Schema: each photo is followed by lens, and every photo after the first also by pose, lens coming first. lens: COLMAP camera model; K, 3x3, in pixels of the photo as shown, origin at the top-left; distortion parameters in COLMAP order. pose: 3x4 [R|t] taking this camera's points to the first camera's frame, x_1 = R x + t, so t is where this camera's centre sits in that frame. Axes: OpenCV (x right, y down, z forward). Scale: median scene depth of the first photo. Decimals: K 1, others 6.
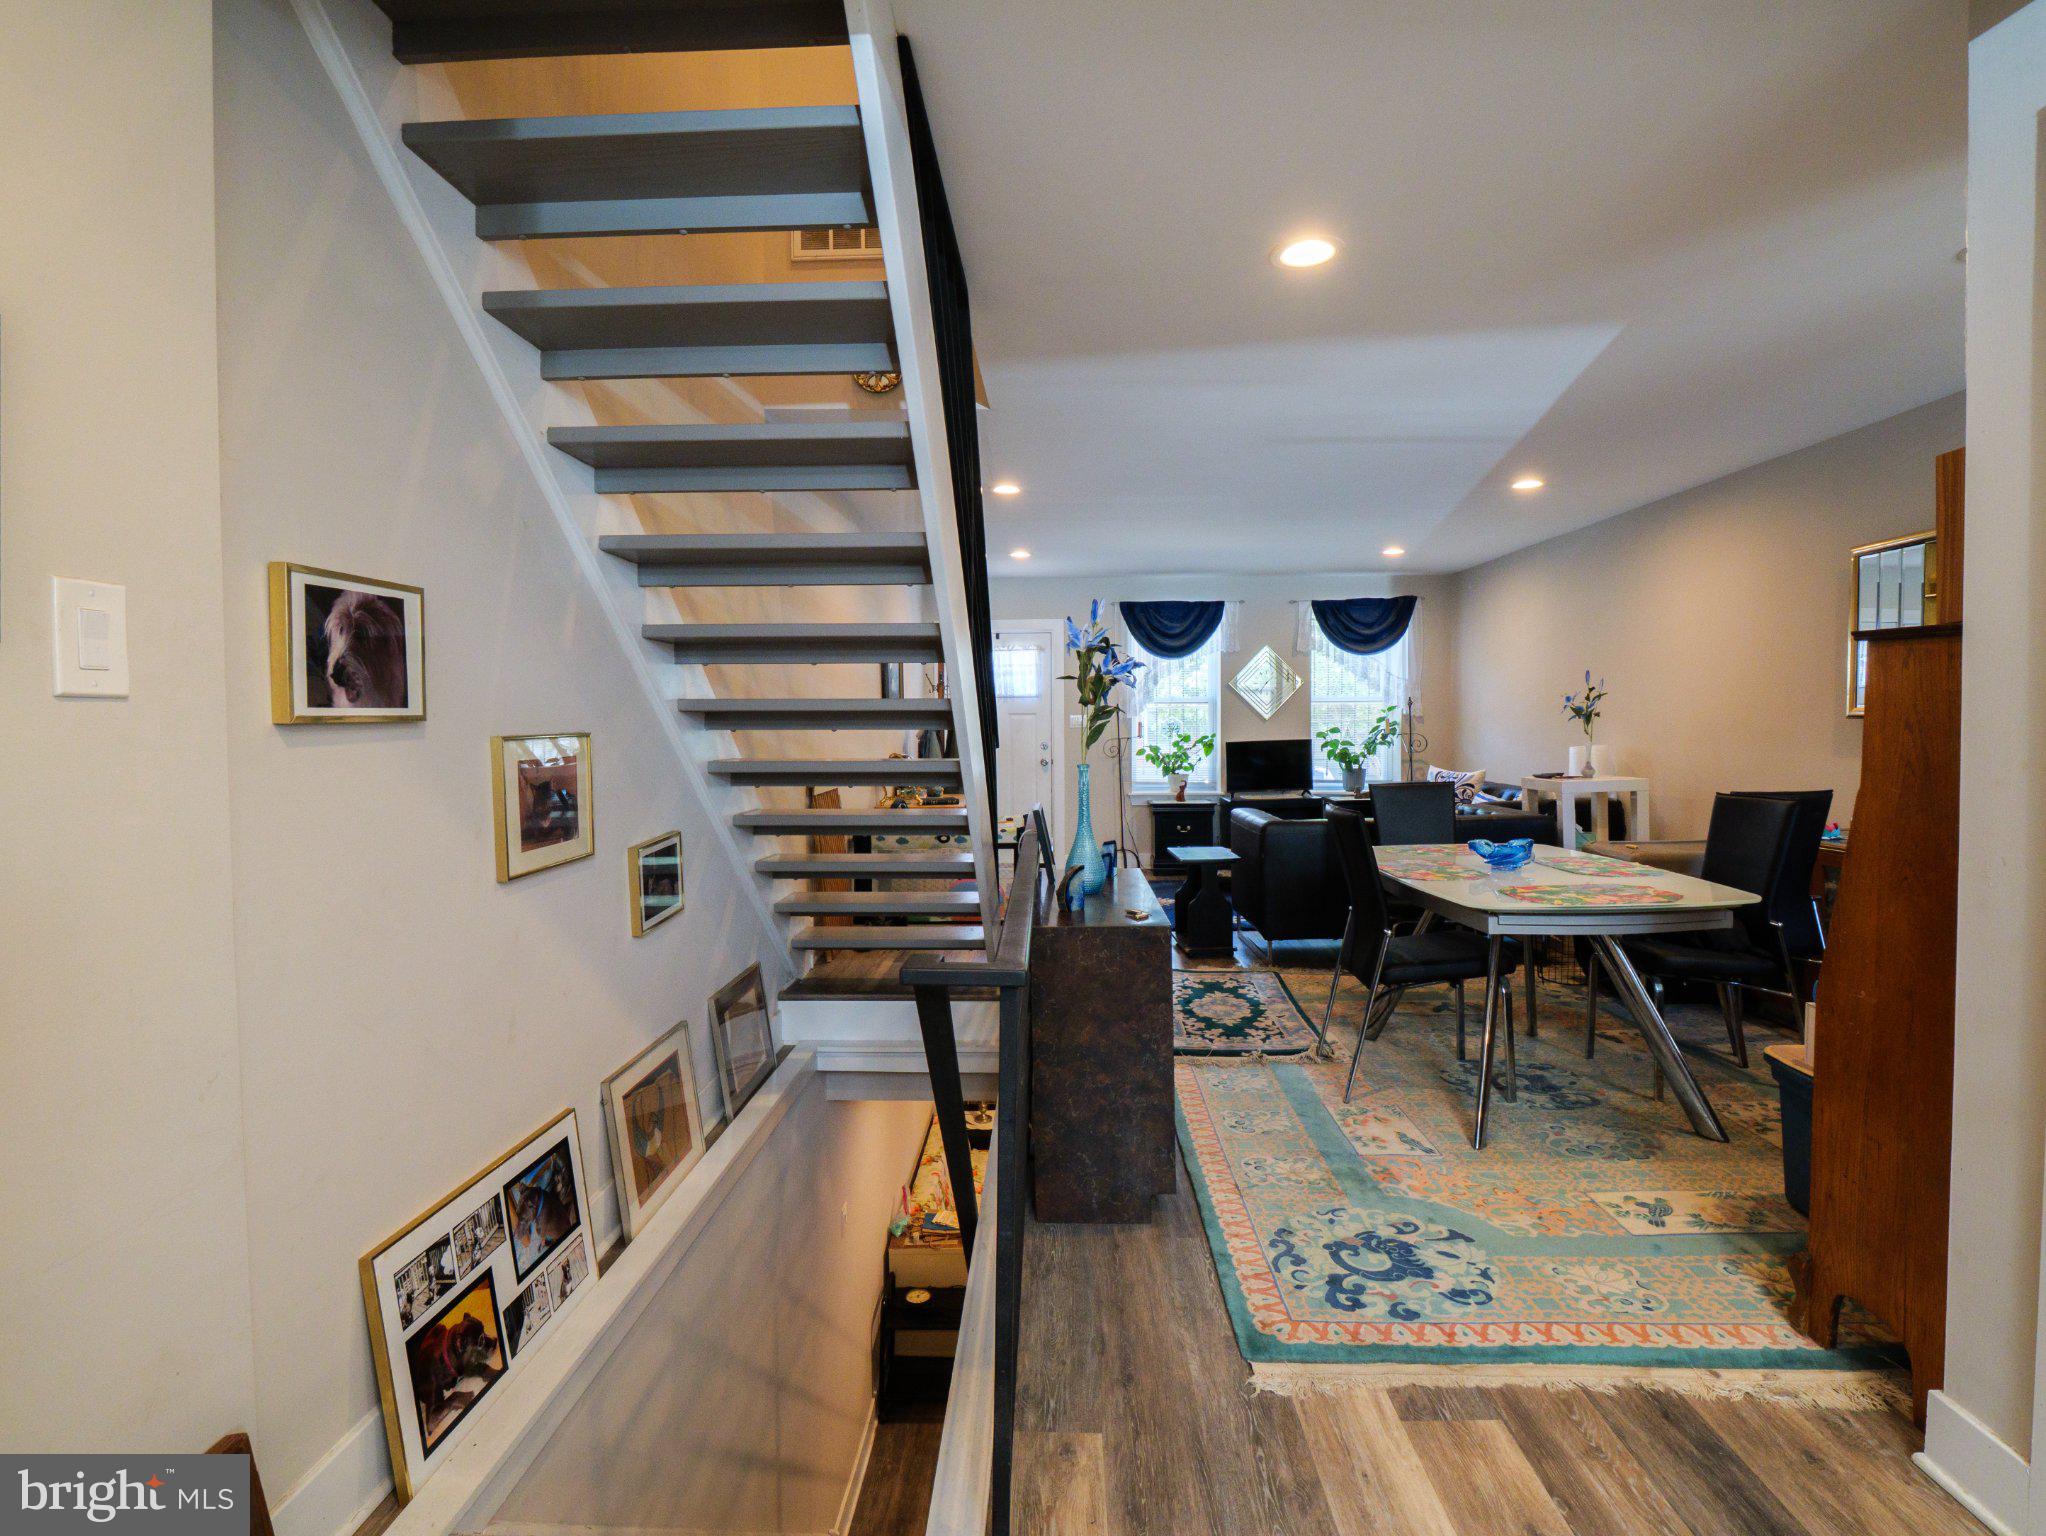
lens RADIAL K [[988.4, 0, 1013.2], [0, 988.4, 755.2], [0, 0, 1]] dist [-0.009151, 0.002345]
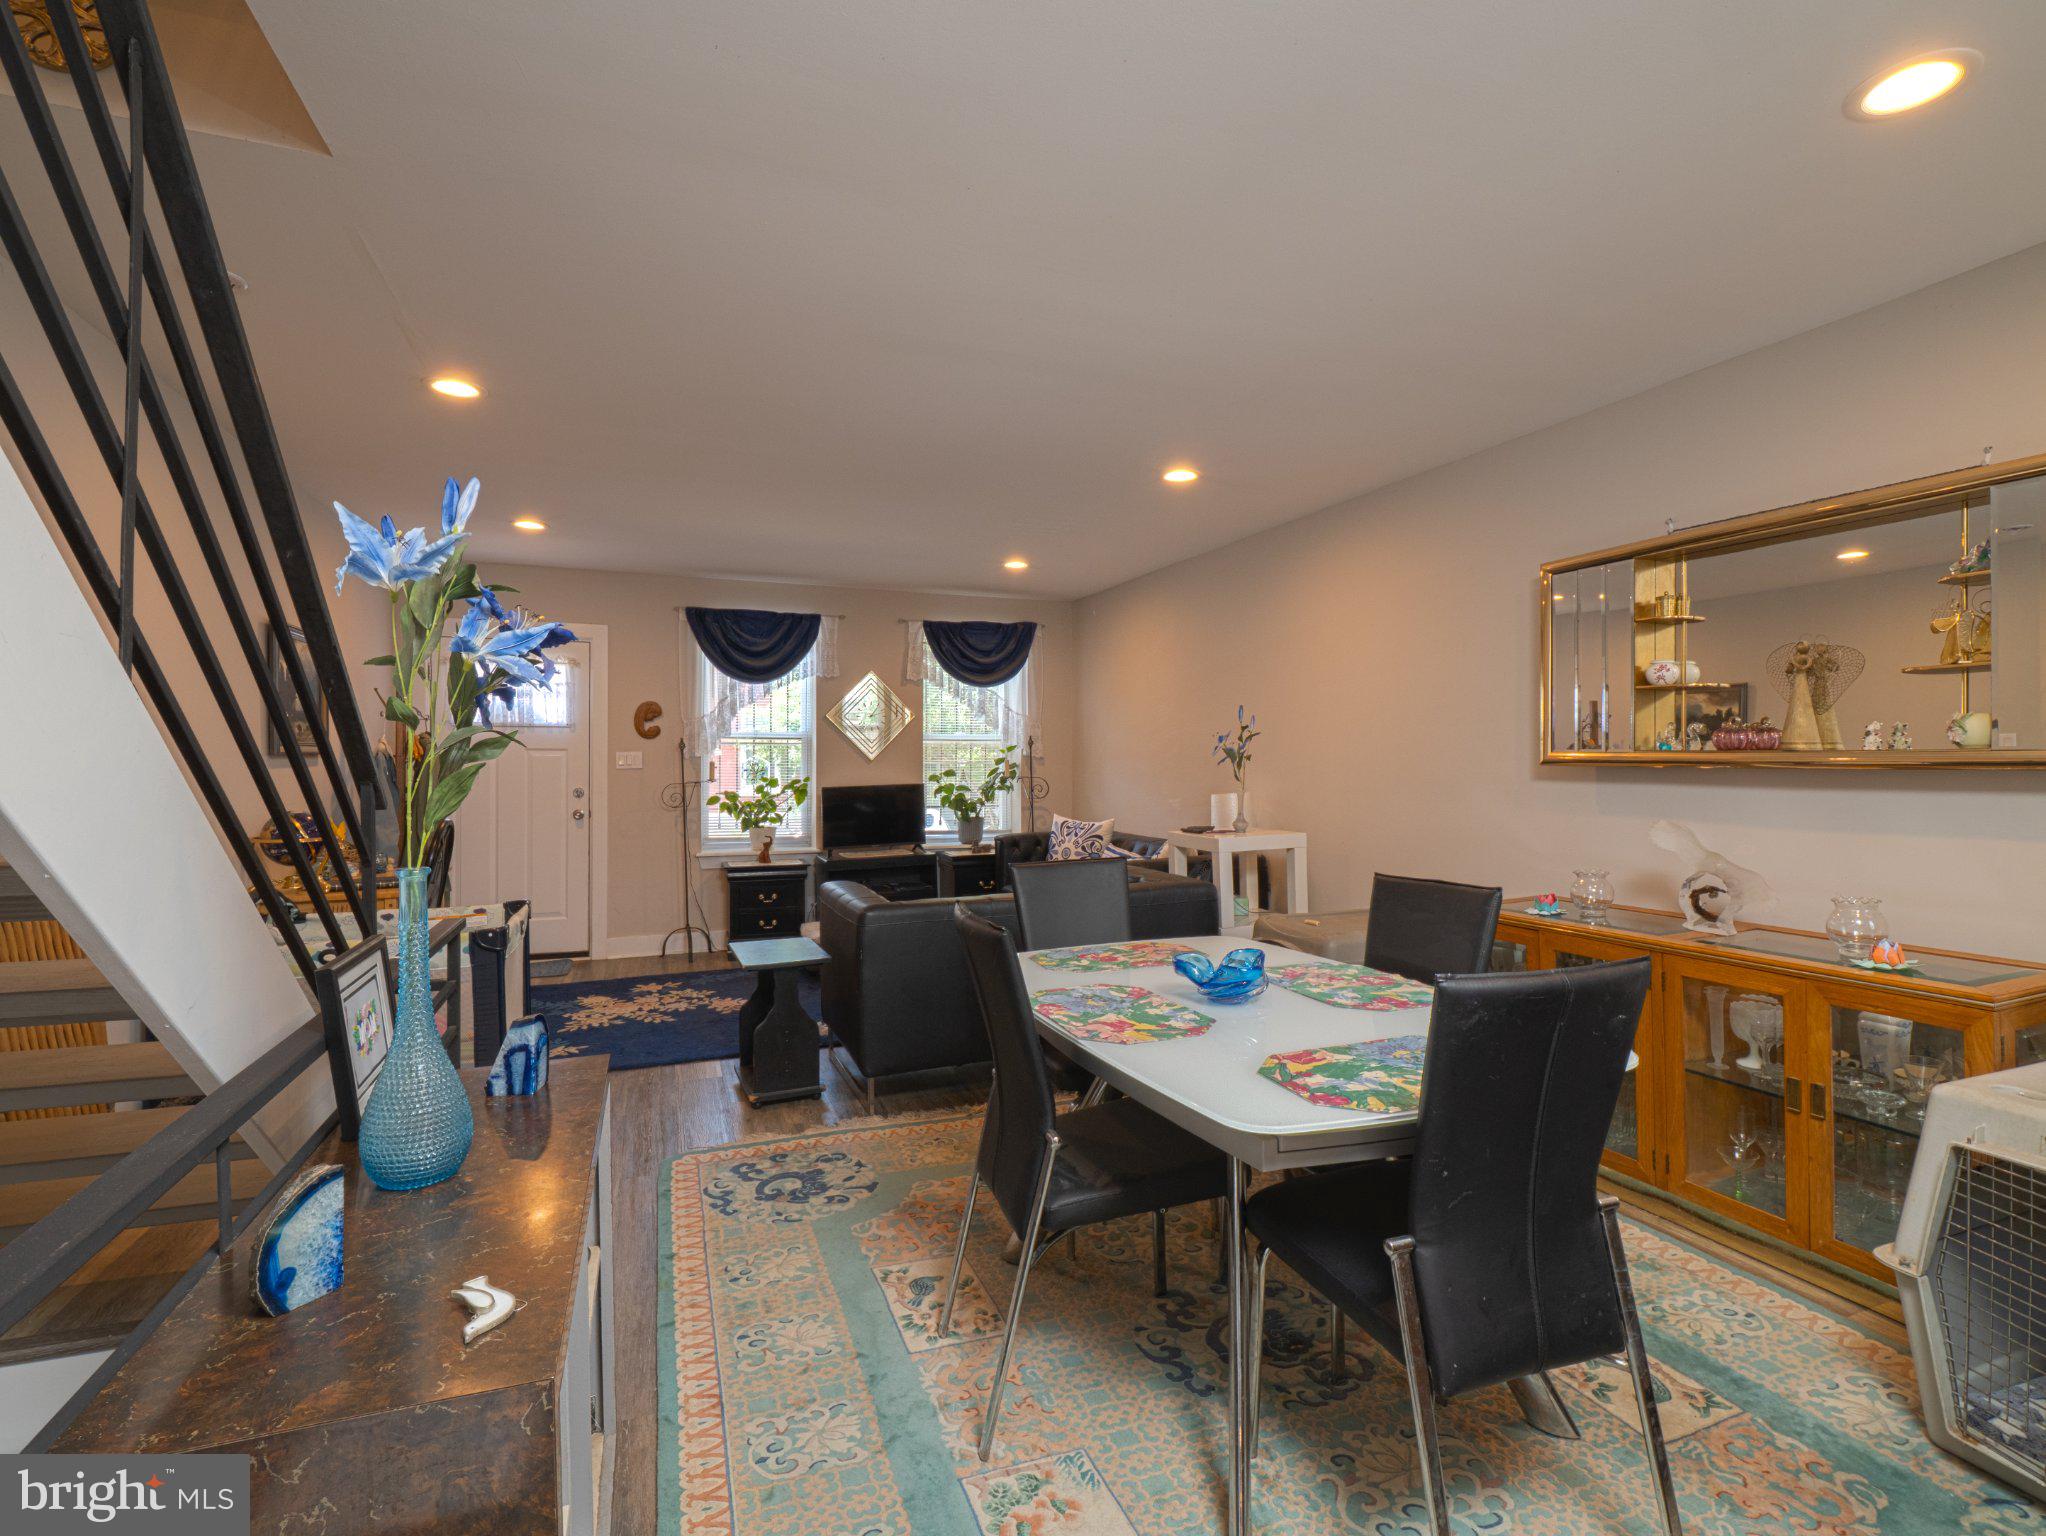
lens RADIAL K [[988.4, 0, 1018.1], [0, 988.4, 760.3], [0, 0, 1]] dist [-0.009151, 0.002345]
pose [[0.924355, 0.008196, 0.381446, 0.054018], [0.005021, 0.999421, -0.033642, -0.007222], [-0.381501, 0.033012, 0.923779, 0.187096]]
